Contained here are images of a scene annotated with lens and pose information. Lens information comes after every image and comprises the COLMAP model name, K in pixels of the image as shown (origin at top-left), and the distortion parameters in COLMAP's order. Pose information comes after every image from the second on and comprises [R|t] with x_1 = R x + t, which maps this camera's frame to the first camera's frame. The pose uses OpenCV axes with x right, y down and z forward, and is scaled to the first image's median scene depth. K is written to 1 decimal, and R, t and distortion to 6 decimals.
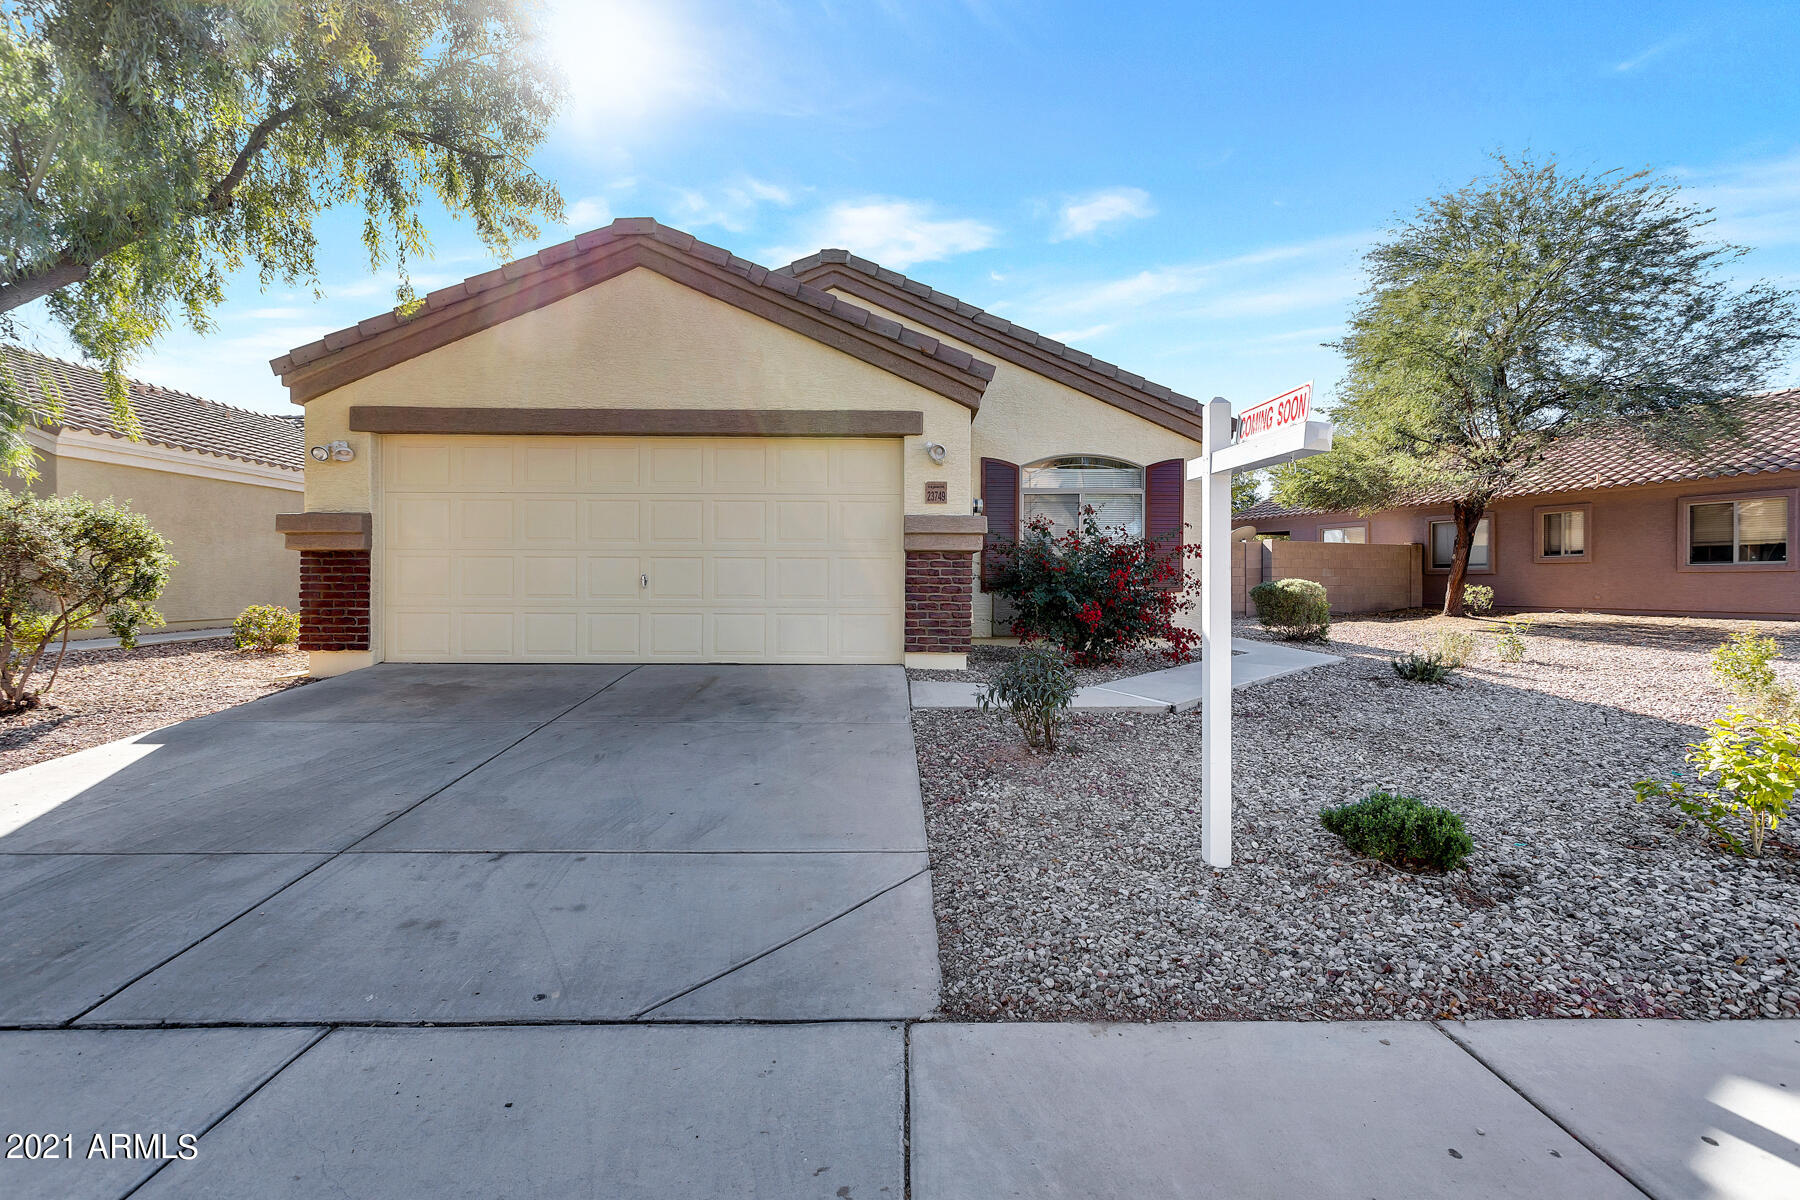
lens RADIAL K [[857.0, 0, 895.1], [0, 857.0, 574.1], [0, 0, 1]] dist [0.000751, 0.000850]
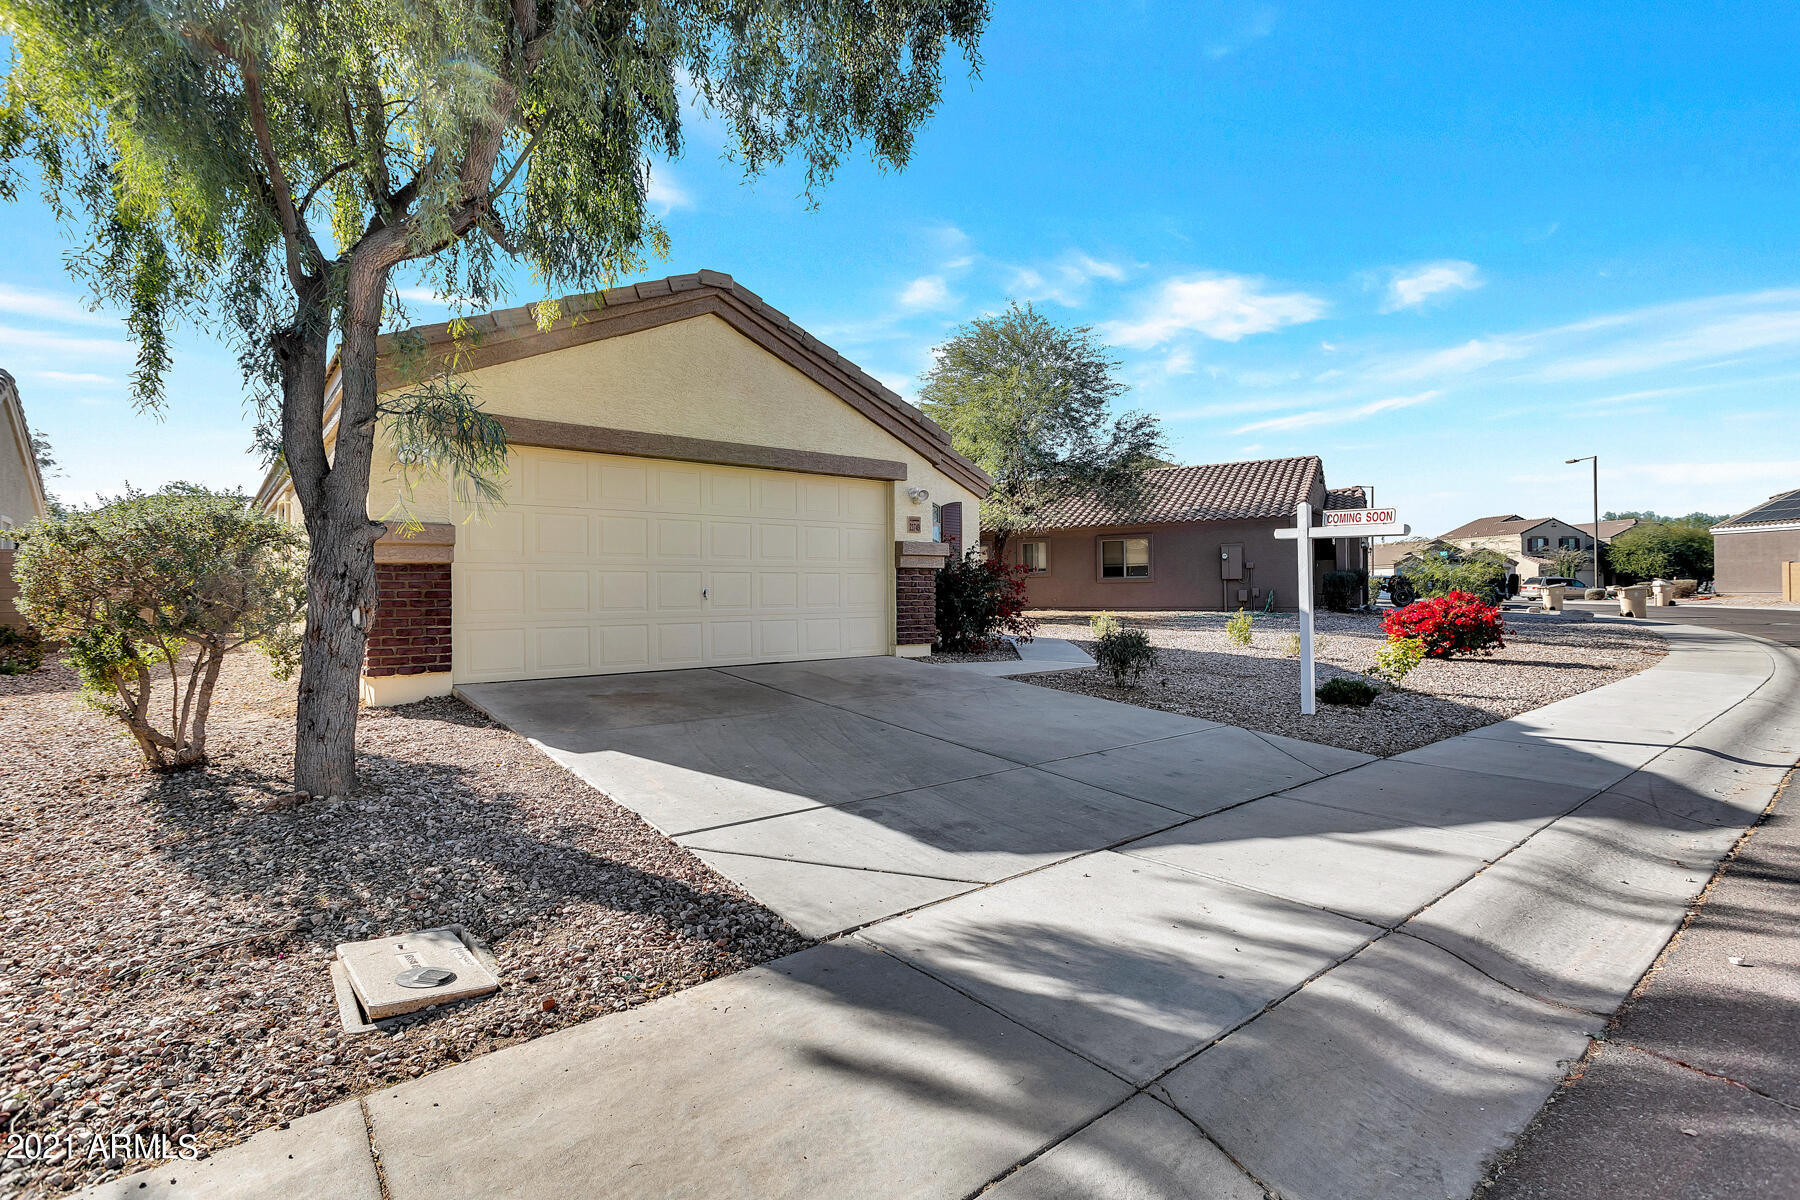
lens RADIAL K [[857.0, 0, 895.1], [0, 857.0, 574.1], [0, 0, 1]] dist [0.000751, 0.000850]
pose [[0.779773, 0.002051, 0.626059, -0.812393], [0.008045, 0.999879, -0.013296, -0.000238], [-0.626011, 0.015405, 0.779662, -0.024934]]
